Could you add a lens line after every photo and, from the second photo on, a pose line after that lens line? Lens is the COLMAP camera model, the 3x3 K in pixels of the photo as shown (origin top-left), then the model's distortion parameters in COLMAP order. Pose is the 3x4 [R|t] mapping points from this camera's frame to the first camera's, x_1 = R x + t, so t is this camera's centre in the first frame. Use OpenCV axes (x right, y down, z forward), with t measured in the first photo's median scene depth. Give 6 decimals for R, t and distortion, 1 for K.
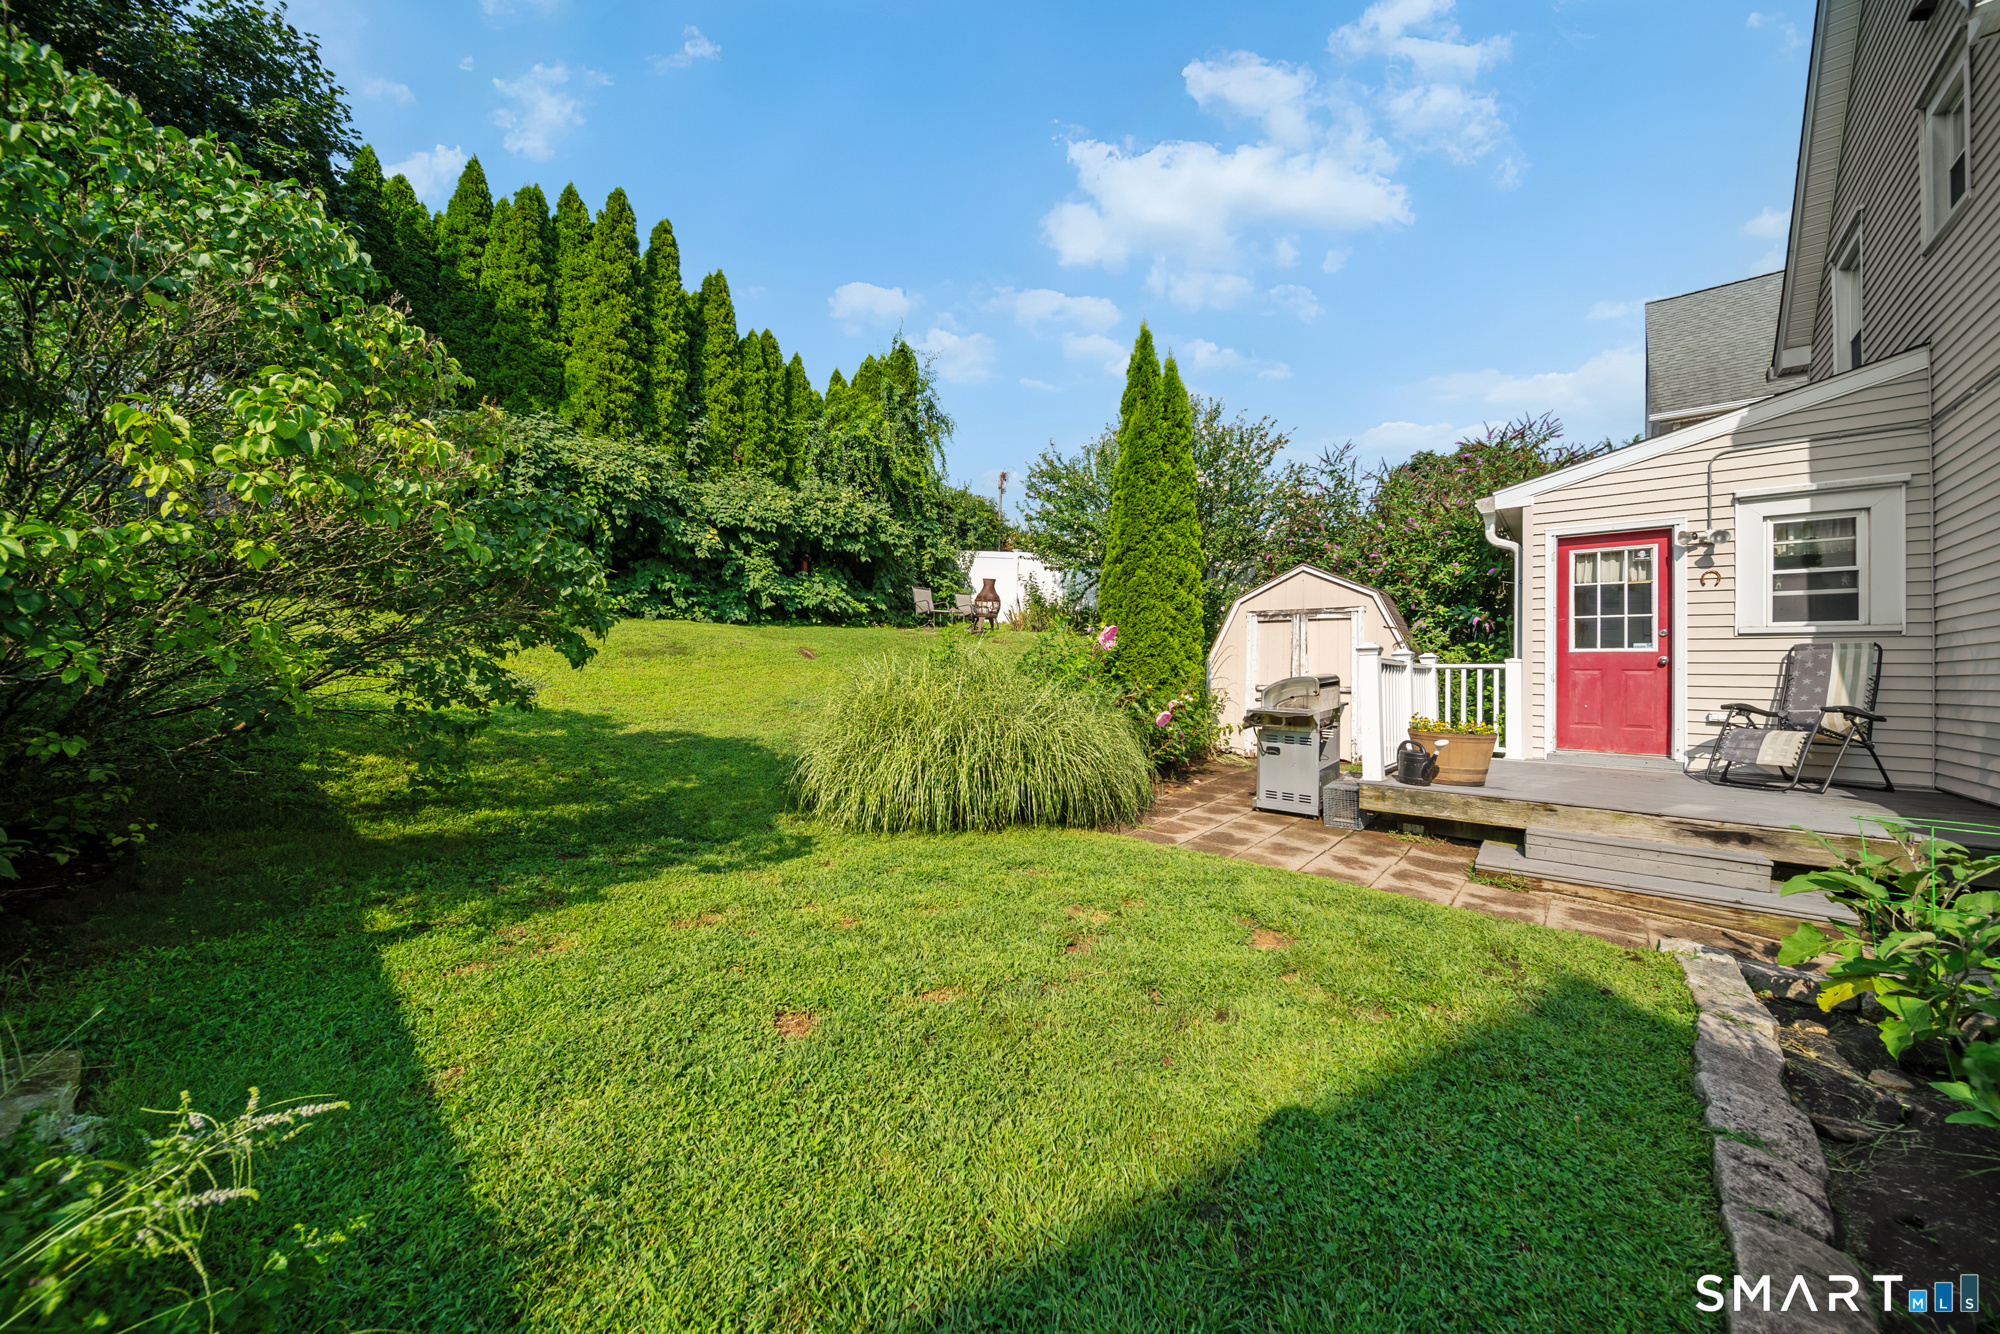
lens RADIAL K [[707.8, 0, 966.2], [0, 707.8, 668.3], [0, 0, 1]] dist [-0.001429, -0.000161]
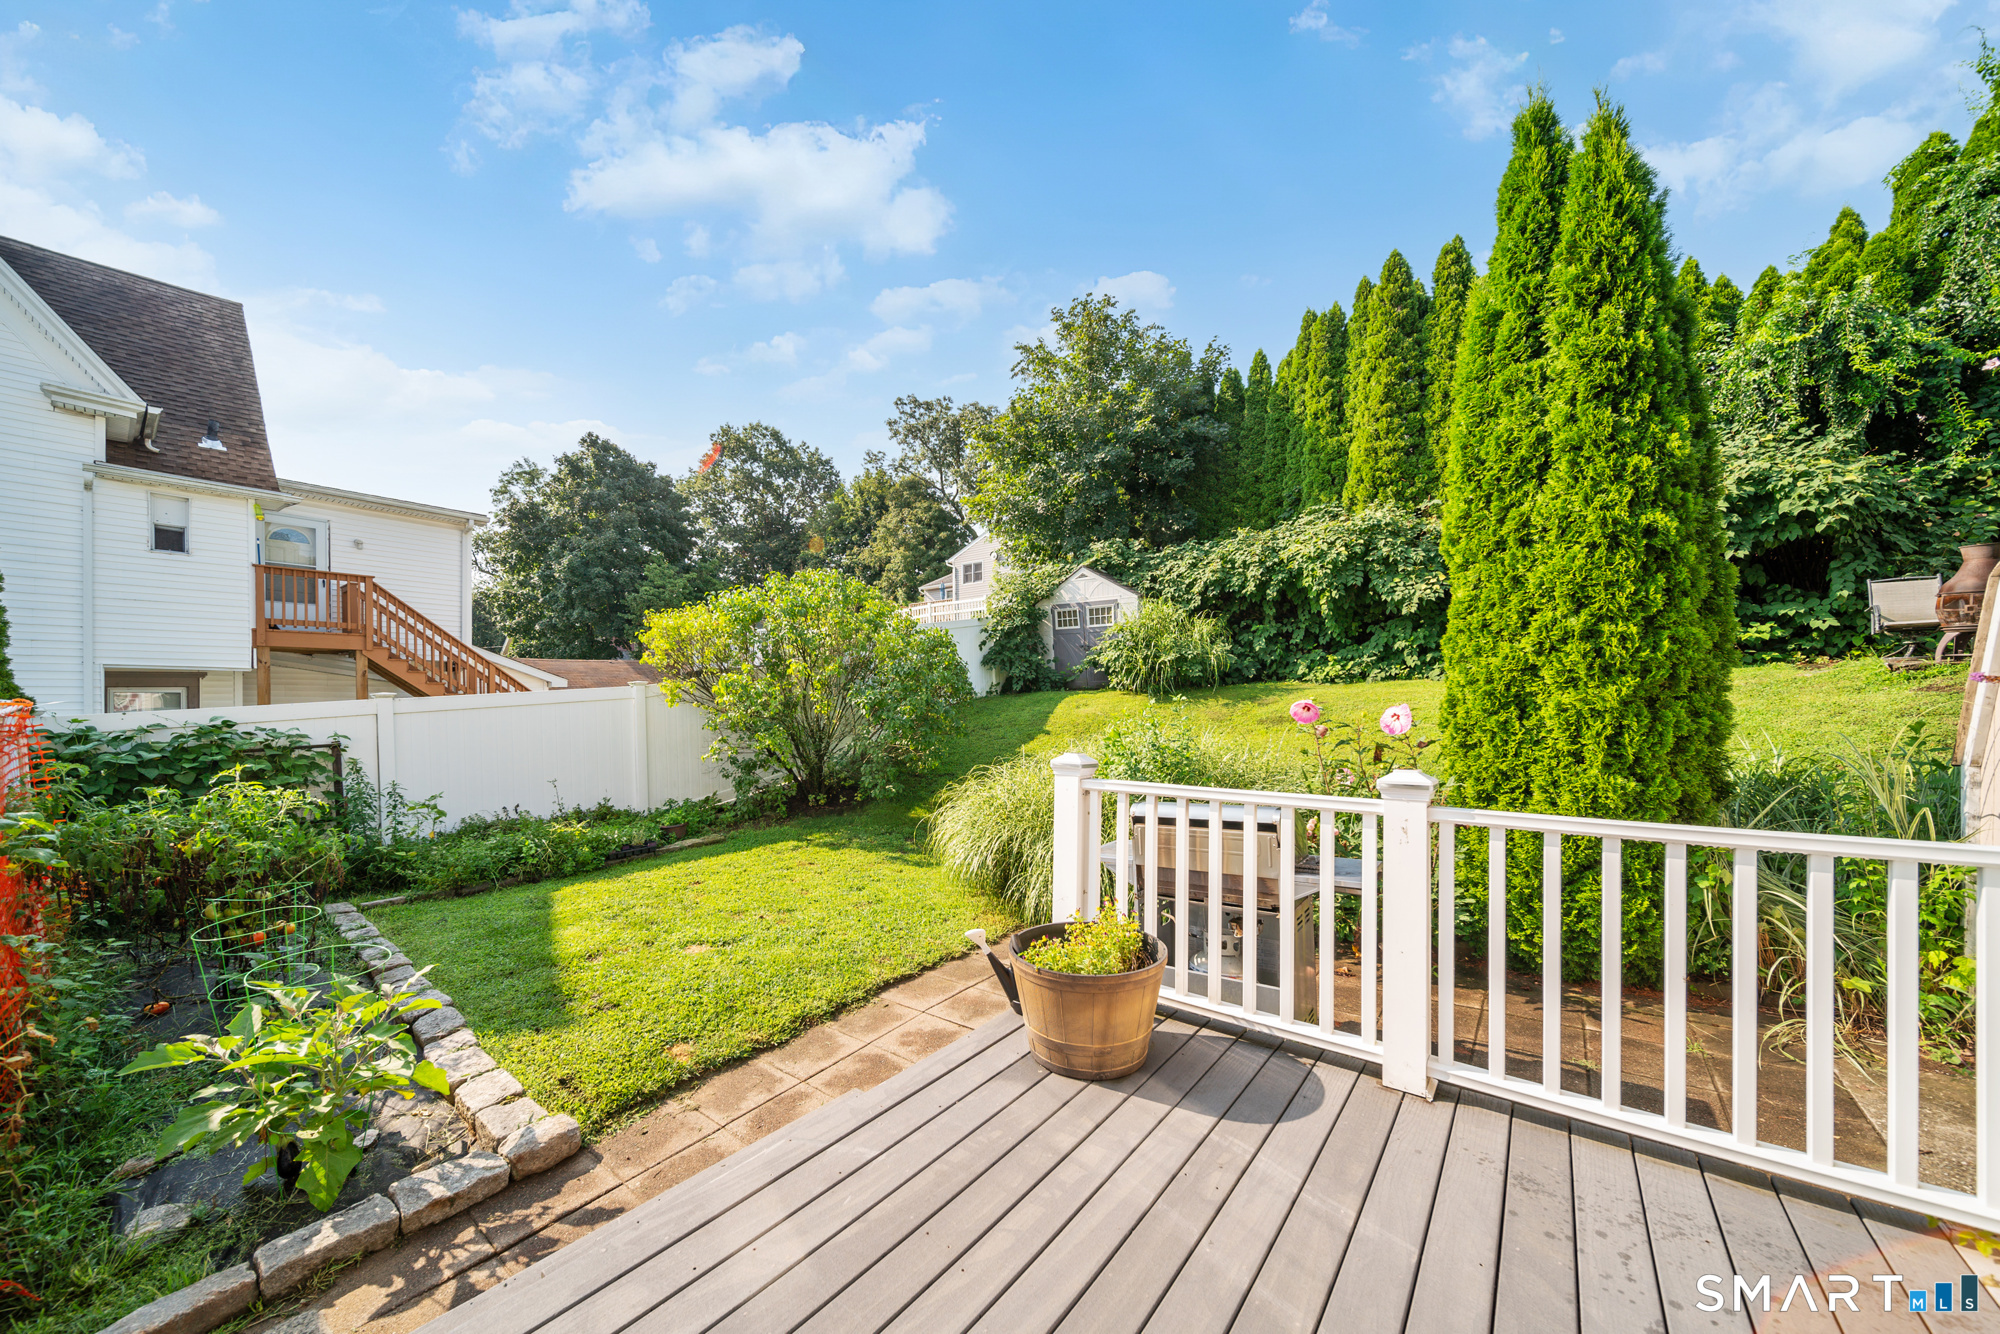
lens RADIAL K [[707.8, 0, 966.2], [0, 707.8, 668.3], [0, 0, 1]] dist [-0.001429, -0.000161]
pose [[0.026553, -0.066904, -0.997406, 0.507497], [0.006389, 0.997749, -0.066757, -0.025201], [0.999627, -0.004600, 0.026920, 0.390827]]
